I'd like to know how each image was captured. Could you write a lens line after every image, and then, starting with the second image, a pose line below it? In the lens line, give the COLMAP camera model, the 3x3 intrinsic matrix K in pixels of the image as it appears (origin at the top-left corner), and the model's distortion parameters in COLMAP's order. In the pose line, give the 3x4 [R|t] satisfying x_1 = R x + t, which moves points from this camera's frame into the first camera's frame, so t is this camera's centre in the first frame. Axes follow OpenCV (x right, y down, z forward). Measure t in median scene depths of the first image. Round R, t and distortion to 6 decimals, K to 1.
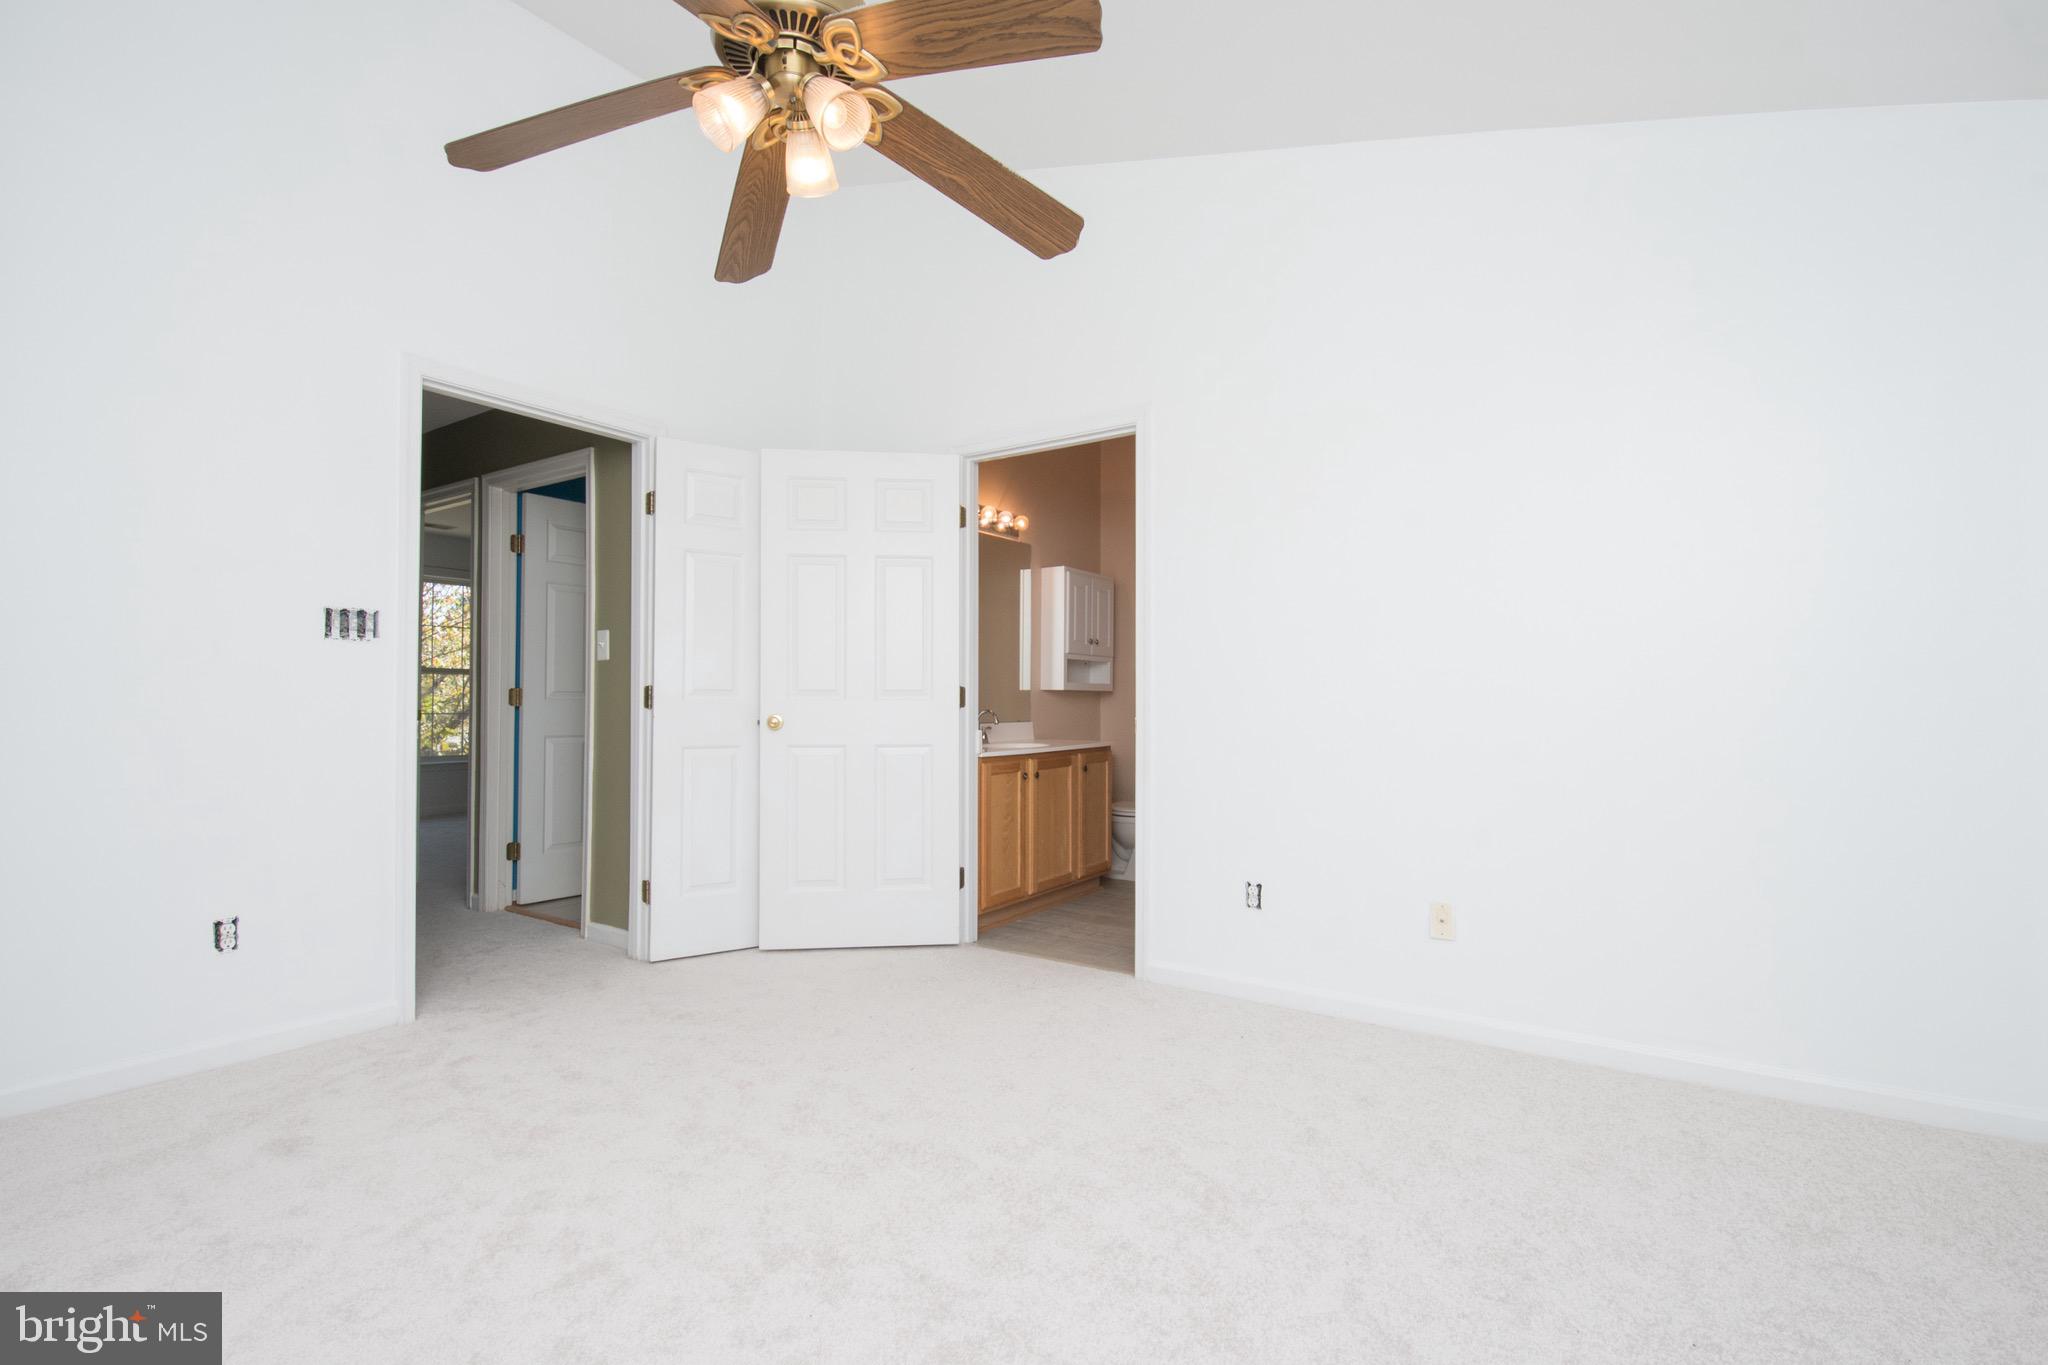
lens RADIAL K [[896.2, 0, 971.4], [0, 896.2, 686.7], [0, 0, 1]] dist [0.001458, -0.014874]
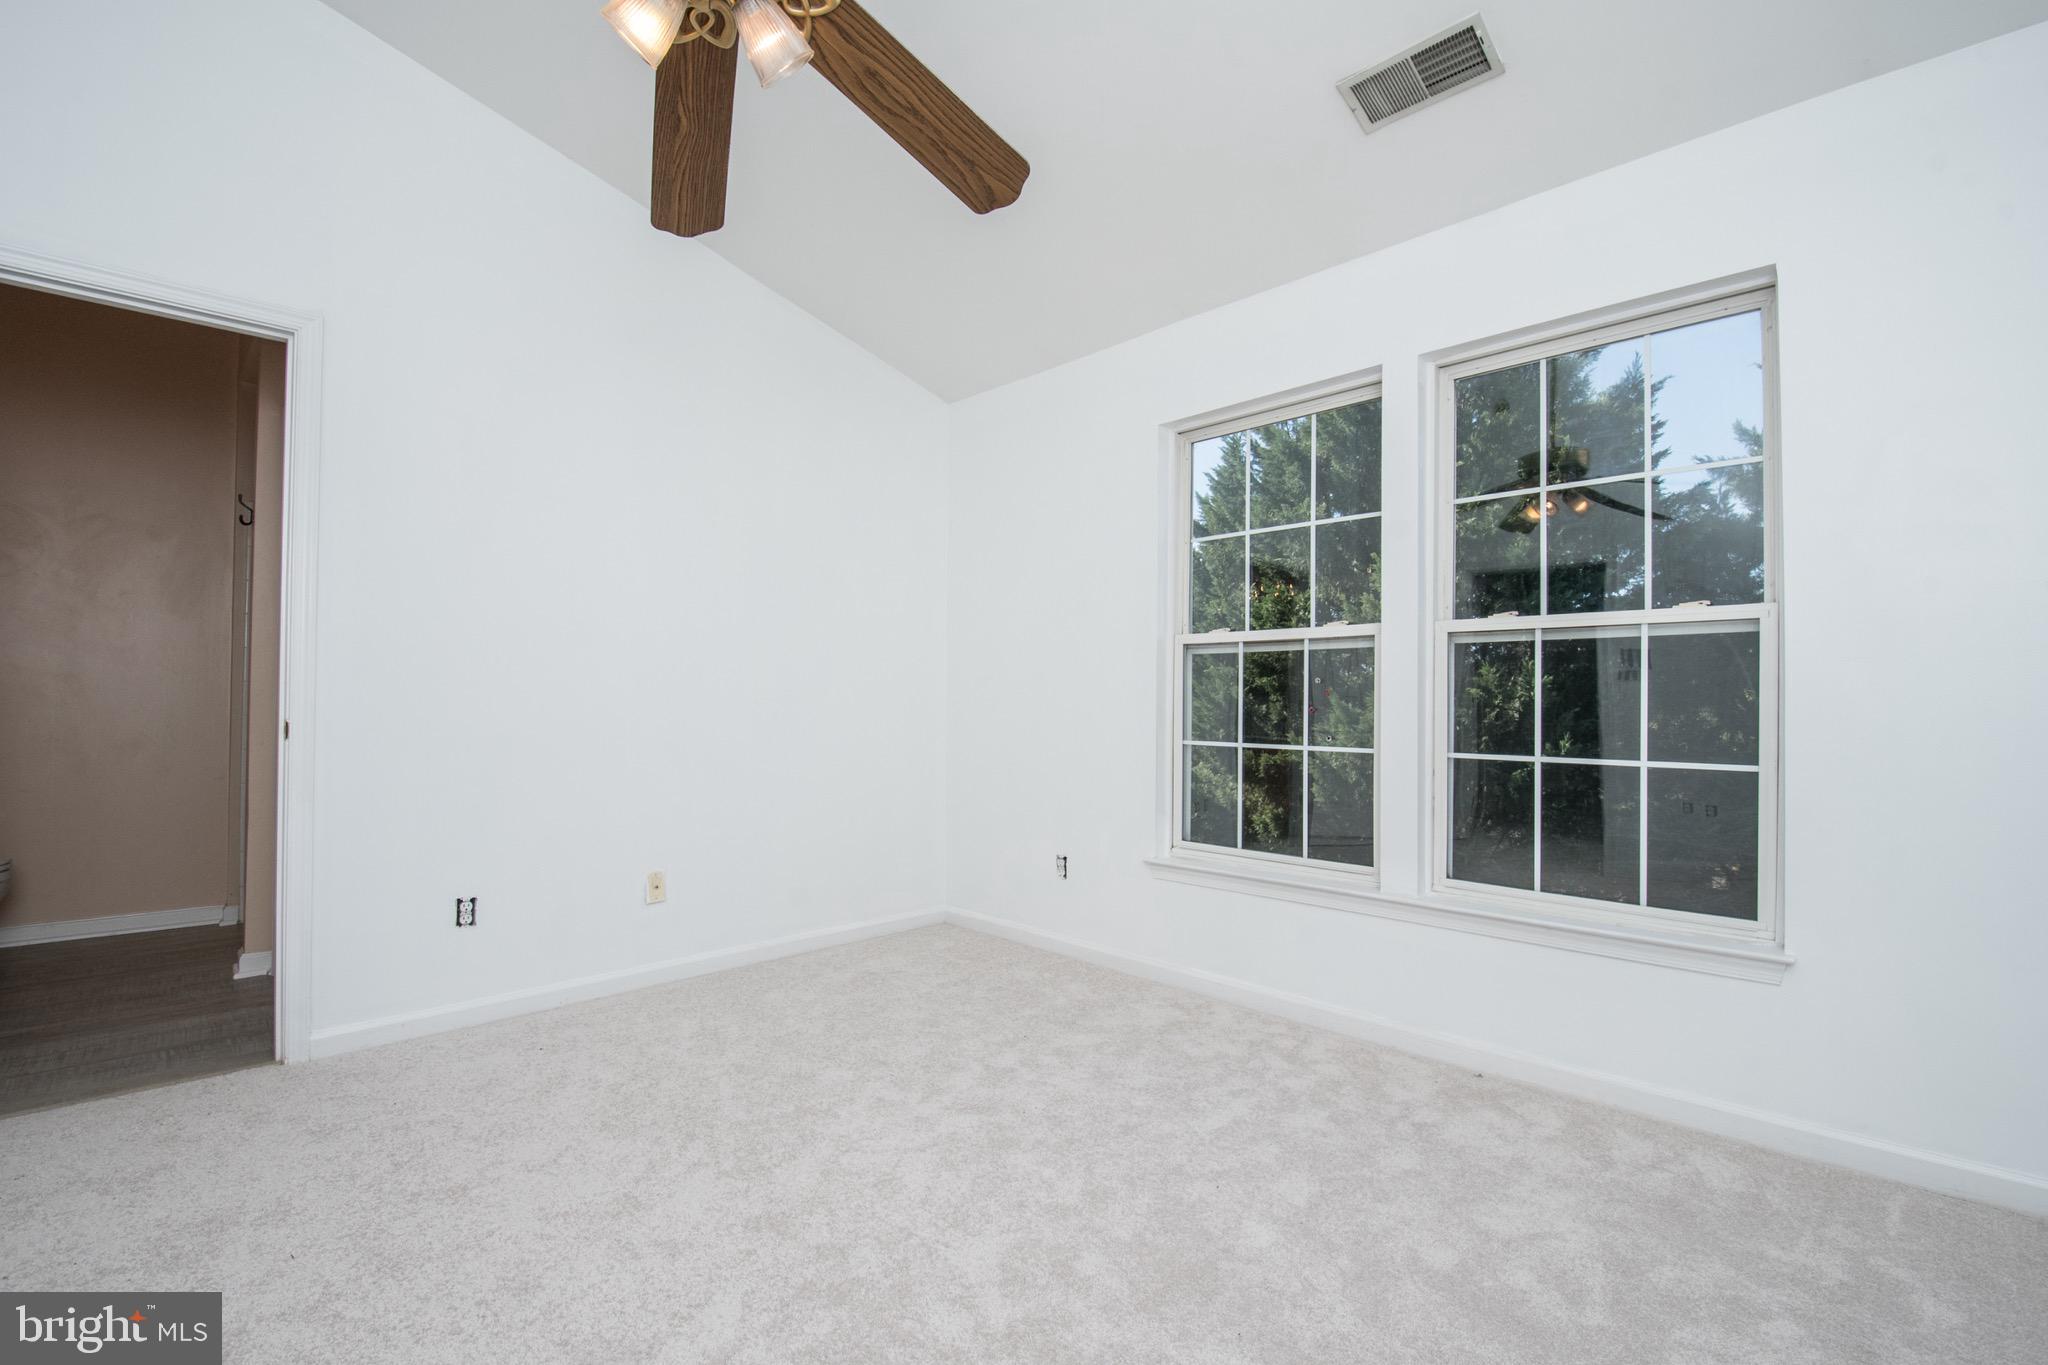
lens RADIAL K [[896.2, 0, 1013.9], [0, 896.2, 686.3], [0, 0, 1]] dist [0.001458, -0.014874]
pose [[0.186592, 0.013436, 0.982346, -1.057548], [-0.023352, 0.999685, -0.009238, -0.003560], [-0.982160, -0.021216, 0.186847, 0.636939]]
